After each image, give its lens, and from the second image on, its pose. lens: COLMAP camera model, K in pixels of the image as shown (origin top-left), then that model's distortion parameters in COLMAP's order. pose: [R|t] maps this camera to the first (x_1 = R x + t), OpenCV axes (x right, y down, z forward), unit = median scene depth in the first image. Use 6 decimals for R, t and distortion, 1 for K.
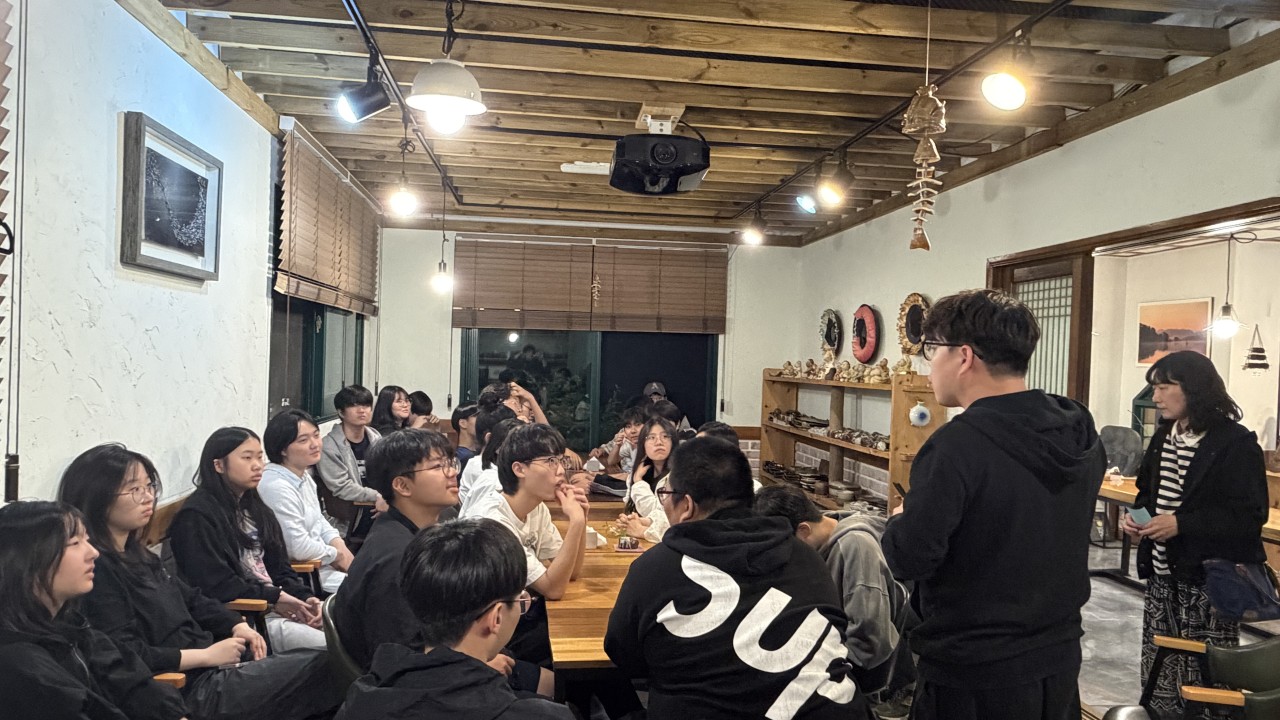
lens RADIAL K [[849.7, 0, 617.3], [0, 849.7, 360.3], [0, 0, 1]] dist [0.060951, 0.000461]
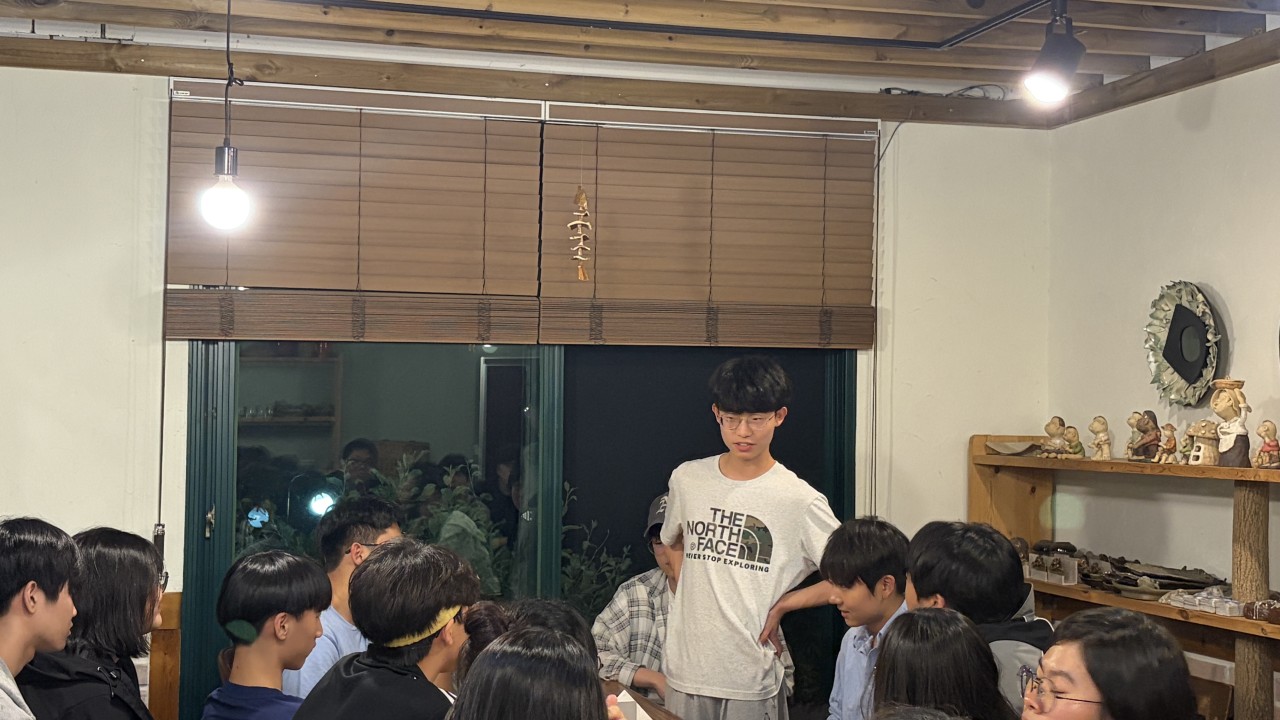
lens RADIAL K [[1802.0, 0, 640.0], [0, 1802.0, 360.0], [0, 0, 1]] dist [0.092551, -0.064715]
pose [[0.985520, -0.012664, 0.169088, -0.136289], [0.016913, 0.999576, -0.023711, -0.009025], [-0.168716, 0.026227, 0.985316, 0.221411]]
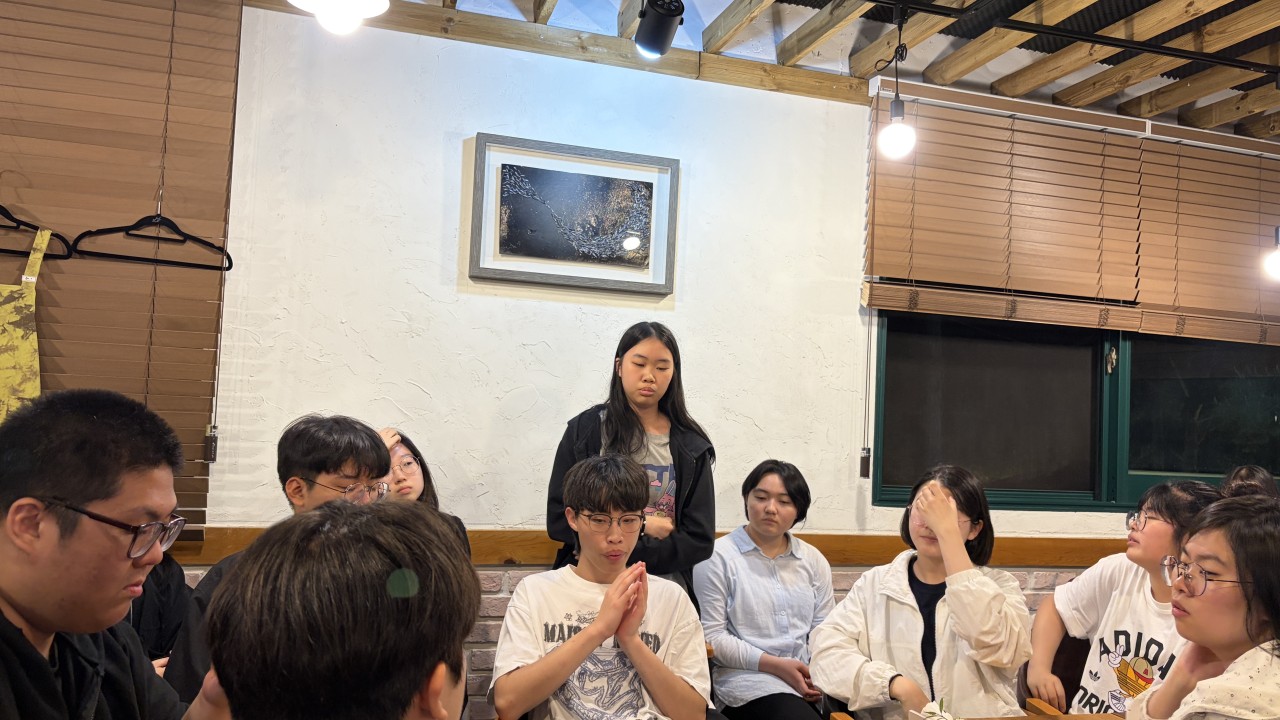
lens RADIAL K [[982.5, 0, 641.0], [0, 982.5, 364.7], [0, 0, 1]] dist [0.017033, -0.002993]
pose [[0.205831, -0.082774, -0.975080, 0.254553], [-0.043532, 0.994655, -0.093625, 0.038485], [0.977619, 0.061718, 0.201128, 0.401957]]
